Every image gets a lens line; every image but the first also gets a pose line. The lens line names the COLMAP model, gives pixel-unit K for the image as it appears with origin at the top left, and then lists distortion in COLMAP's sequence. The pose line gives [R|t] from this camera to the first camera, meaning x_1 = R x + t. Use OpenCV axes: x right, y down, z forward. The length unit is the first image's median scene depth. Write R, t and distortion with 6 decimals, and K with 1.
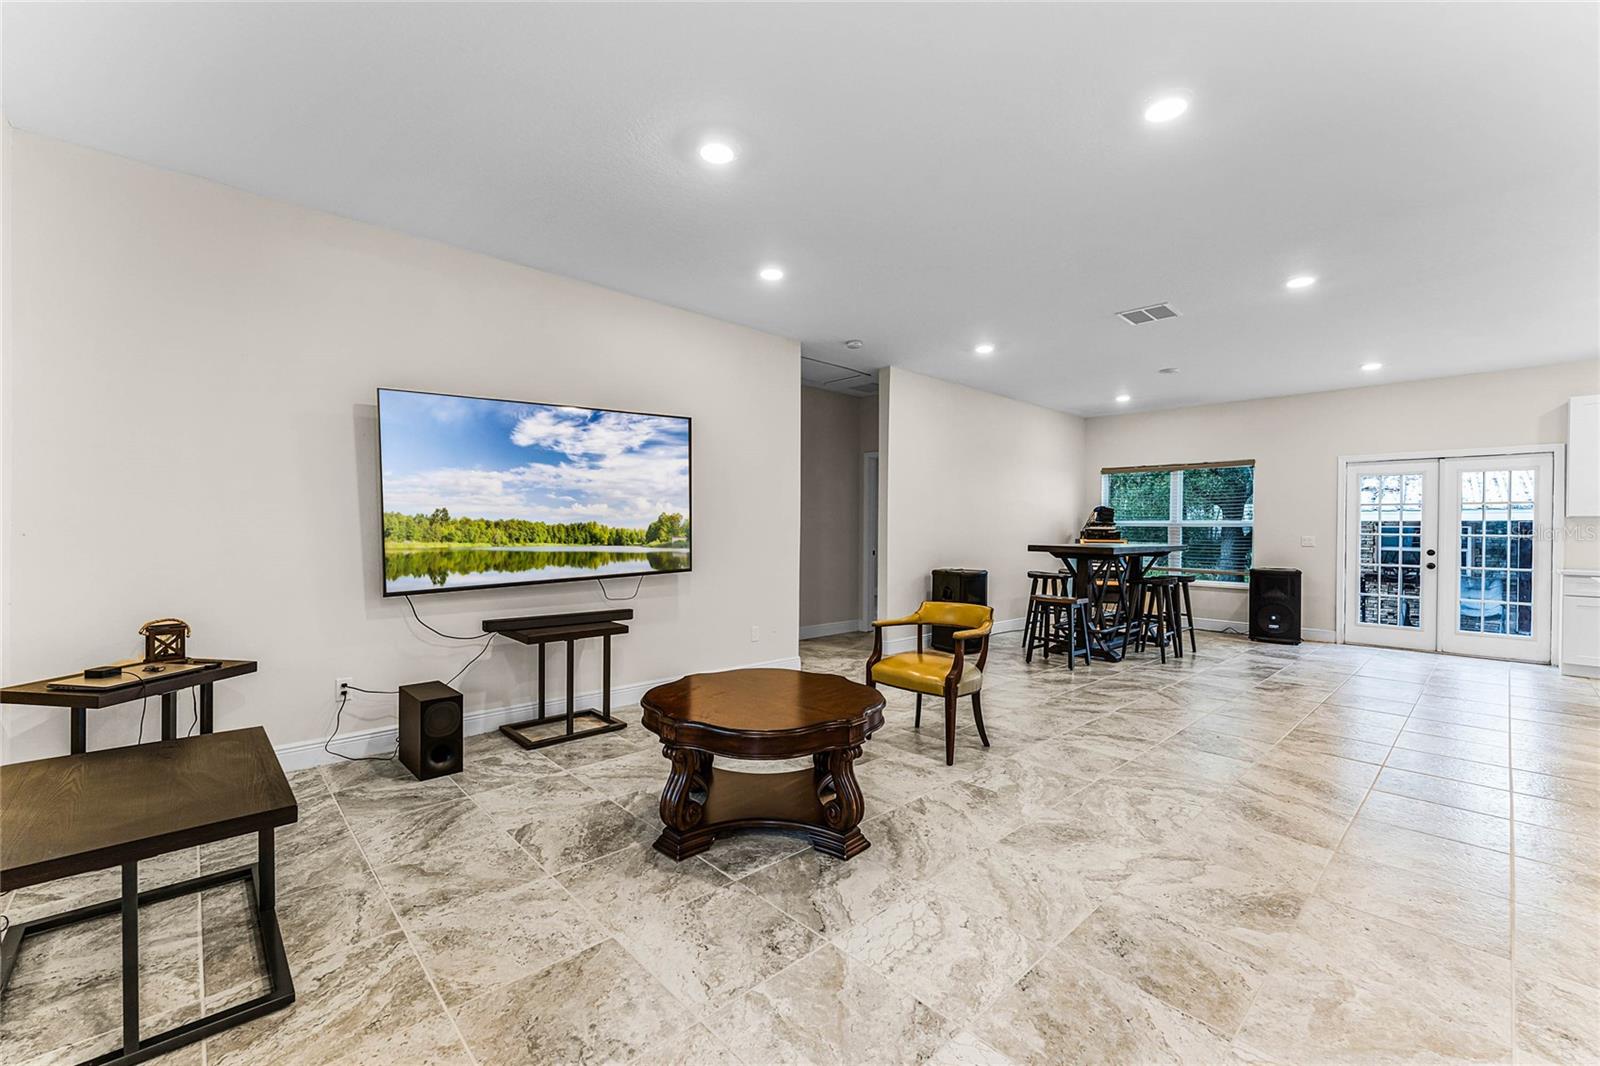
lens RADIAL K [[659.2, 0, 783.0], [0, 659.2, 535.7], [0, 0, 1]] dist [-0.006388, 0.000297]
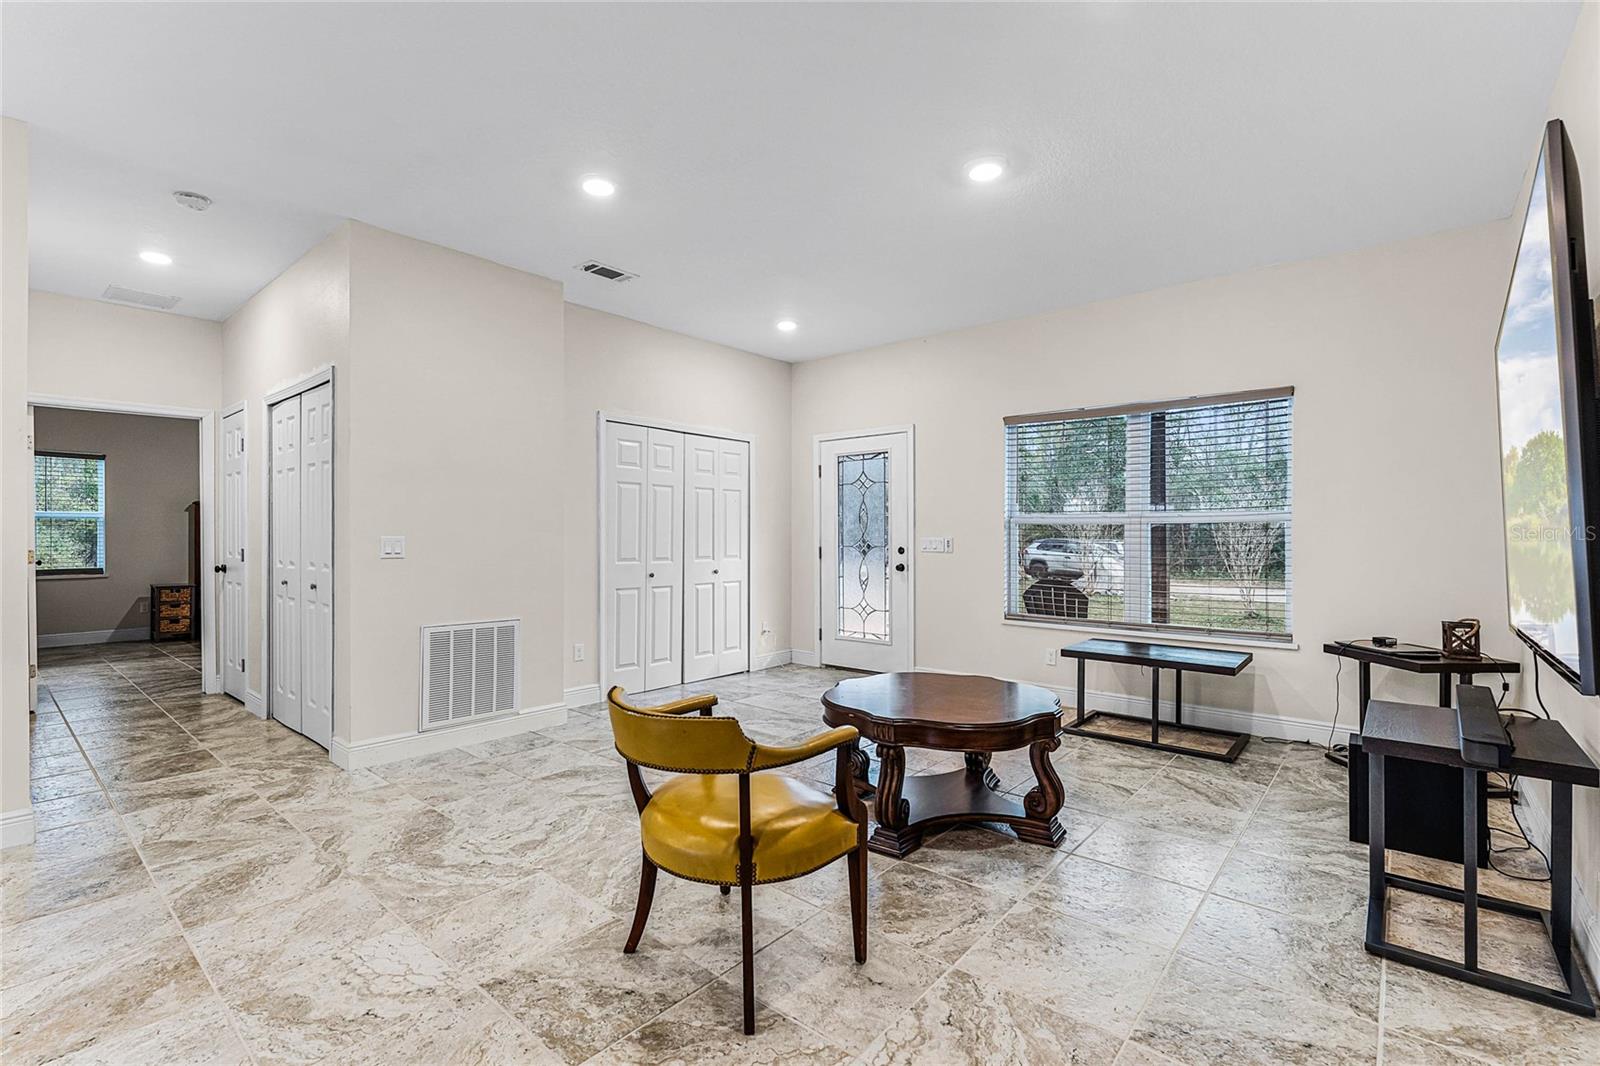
lens RADIAL K [[719.3, 0, 793.0], [0, 719.3, 531.0], [0, 0, 1]] dist [0.000493, 0.000106]
pose [[-0.991284, -0.009464, -0.131400, 0.203485], [-0.010256, 0.999933, 0.005350, -0.008311], [0.131341, 0.006651, -0.991315, 1.223457]]
